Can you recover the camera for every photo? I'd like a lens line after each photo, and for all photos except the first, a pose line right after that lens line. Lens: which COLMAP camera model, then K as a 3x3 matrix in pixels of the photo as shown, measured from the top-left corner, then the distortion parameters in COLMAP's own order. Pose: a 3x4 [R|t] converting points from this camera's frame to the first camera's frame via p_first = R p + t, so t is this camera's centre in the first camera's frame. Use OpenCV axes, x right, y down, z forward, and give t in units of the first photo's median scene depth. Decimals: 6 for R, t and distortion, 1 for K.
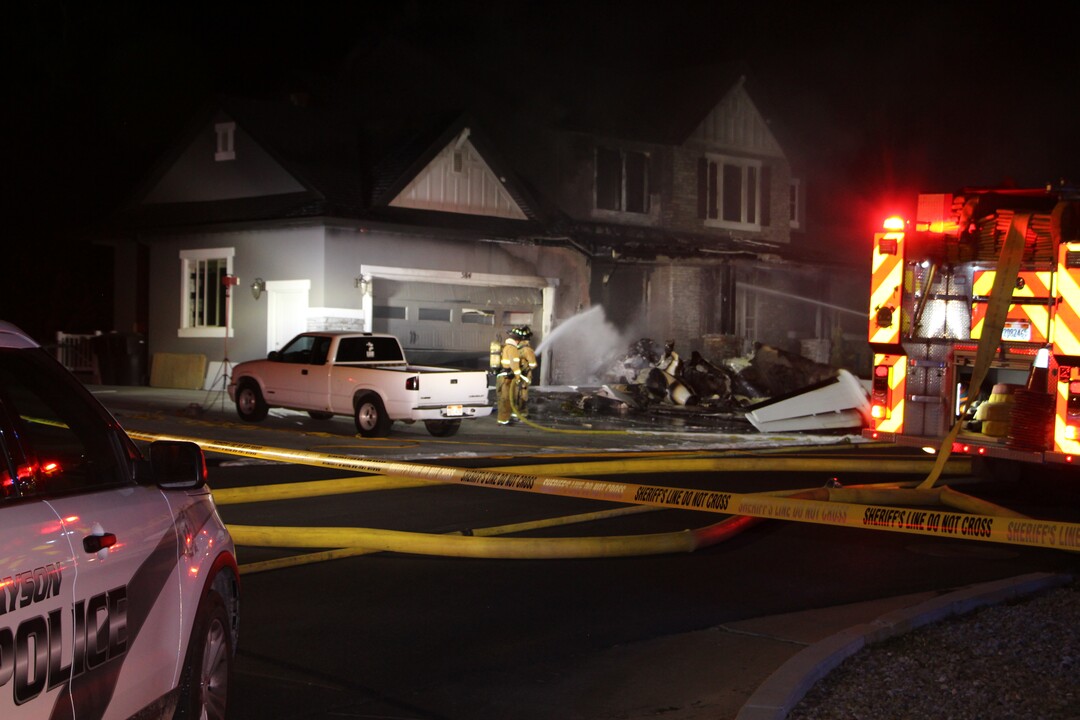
lens RADIAL K [[1866.4, 0, 540.0], [0, 1866.4, 360.0], [0, 0, 1]] dist [0.299282, 0.002357]
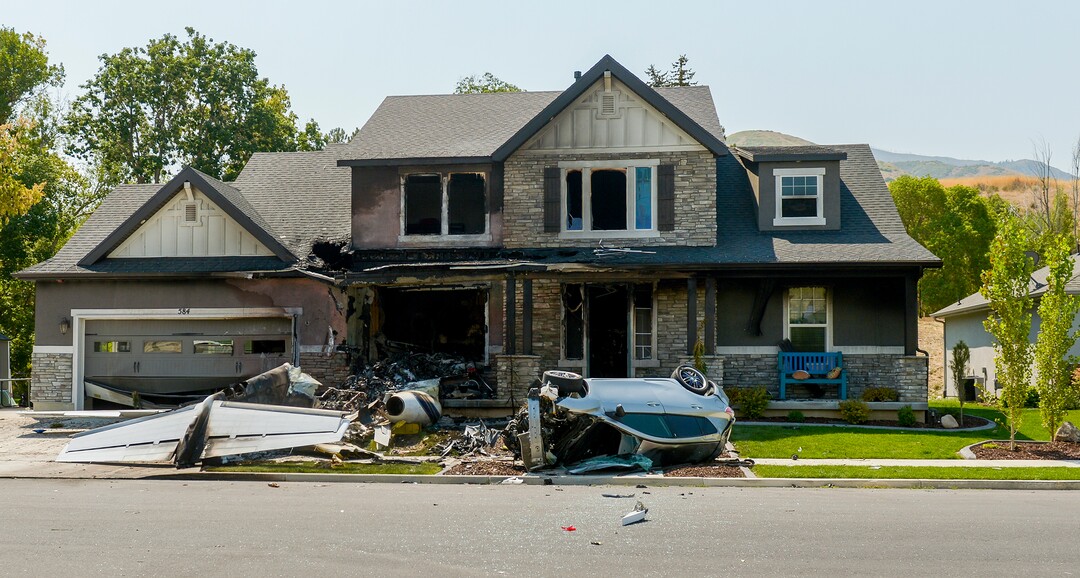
lens RADIAL K [[1234.9, 0, 540.0], [0, 1234.9, 289.0], [0, 0, 1]] dist [-0.004301, -0.010355]
pose [[0.556138, -0.073861, -0.827802, 0.686428], [0.010765, 0.996600, -0.081690, 0.004525], [0.831020, 0.036520, 0.555042, 0.751902]]
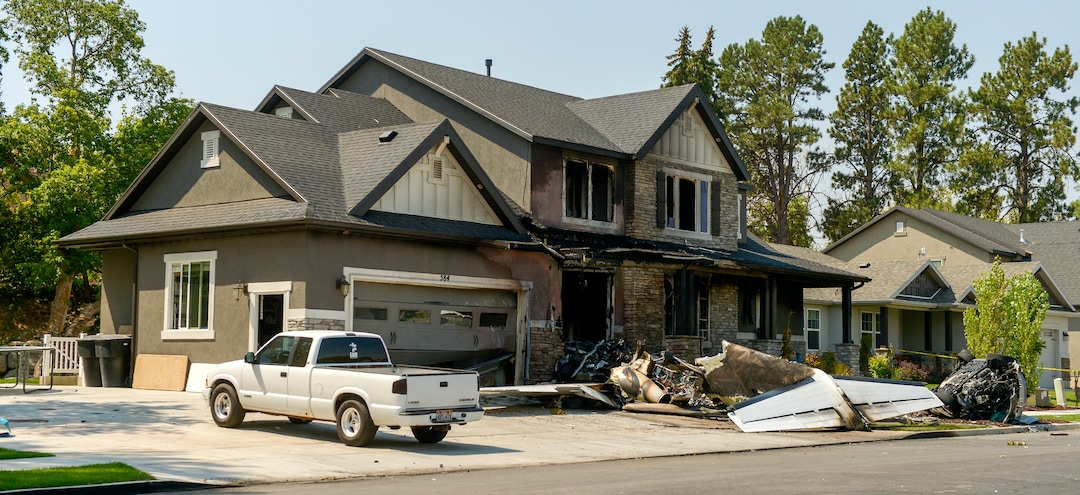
lens RADIAL K [[1458.7, 0, 538.9], [0, 1458.7, 263.9], [0, 0, 1]] dist [0.111507, 0.046553]
pose [[0.999174, -0.001009, 0.040633, -0.020248], [0.003621, 0.997927, -0.064257, -0.001058], [-0.040484, 0.064351, 0.997106, 0.192724]]
